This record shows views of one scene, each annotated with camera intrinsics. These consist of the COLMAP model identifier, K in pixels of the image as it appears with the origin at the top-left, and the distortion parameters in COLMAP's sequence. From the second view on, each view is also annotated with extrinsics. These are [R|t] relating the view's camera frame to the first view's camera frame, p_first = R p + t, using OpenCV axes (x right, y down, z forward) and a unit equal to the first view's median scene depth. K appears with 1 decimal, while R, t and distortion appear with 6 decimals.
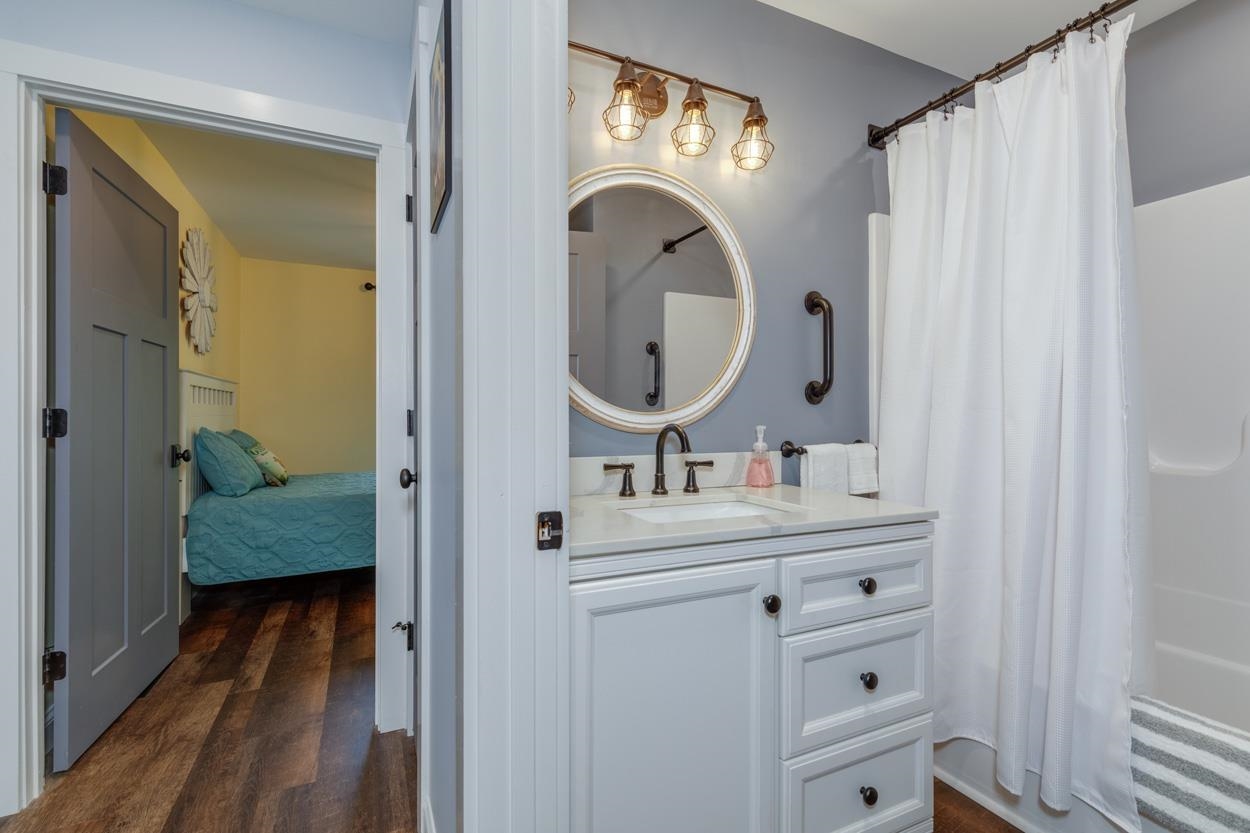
lens RADIAL K [[561.6, 0, 621.6], [0, 561.6, 416.5], [0, 0, 1]] dist [0.007997, -0.000848]
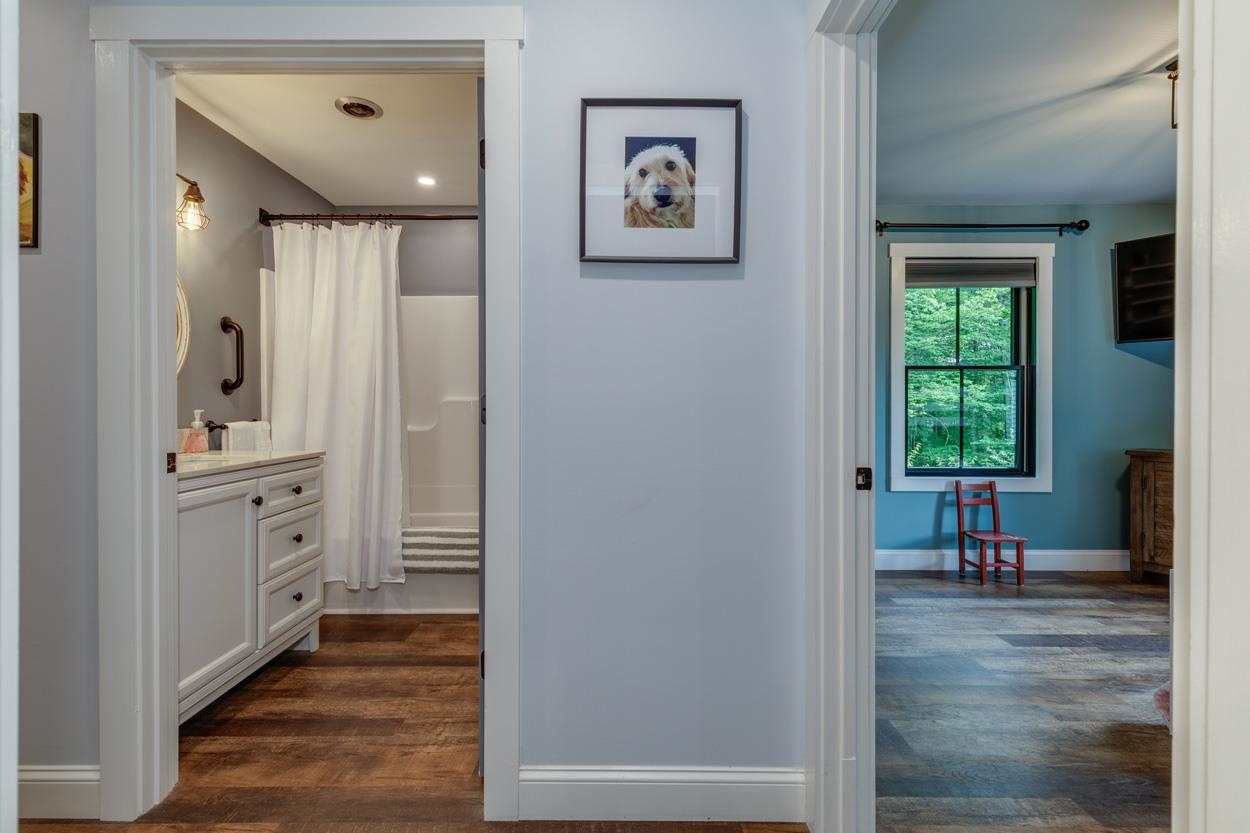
lens RADIAL K [[563.3, 0, 628.3], [0, 563.3, 413.1], [0, 0, 1]] dist [0.006711, -0.000609]
pose [[0.420666, -0.010872, 0.907150, -0.599628], [-0.003620, 0.999900, 0.013663, 0.001227], [-0.907208, -0.009032, 0.420585, -0.605946]]
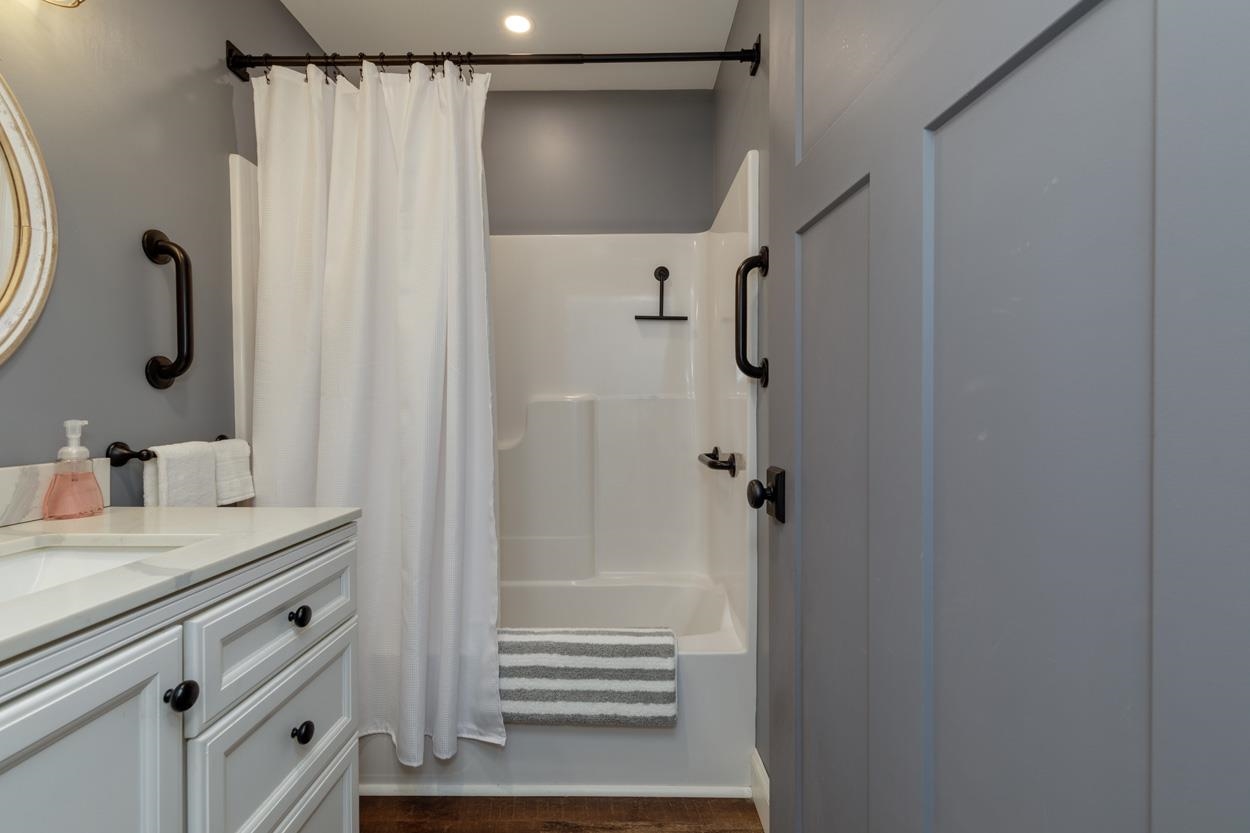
lens RADIAL K [[561.6, 0, 621.6], [0, 561.6, 416.5], [0, 0, 1]] dist [0.007997, -0.000848]
pose [[0.433349, -0.016680, 0.901072, -0.057967], [0.001494, 0.999841, 0.017790, 0.001781], [-0.901225, -0.006363, 0.433305, 0.171022]]
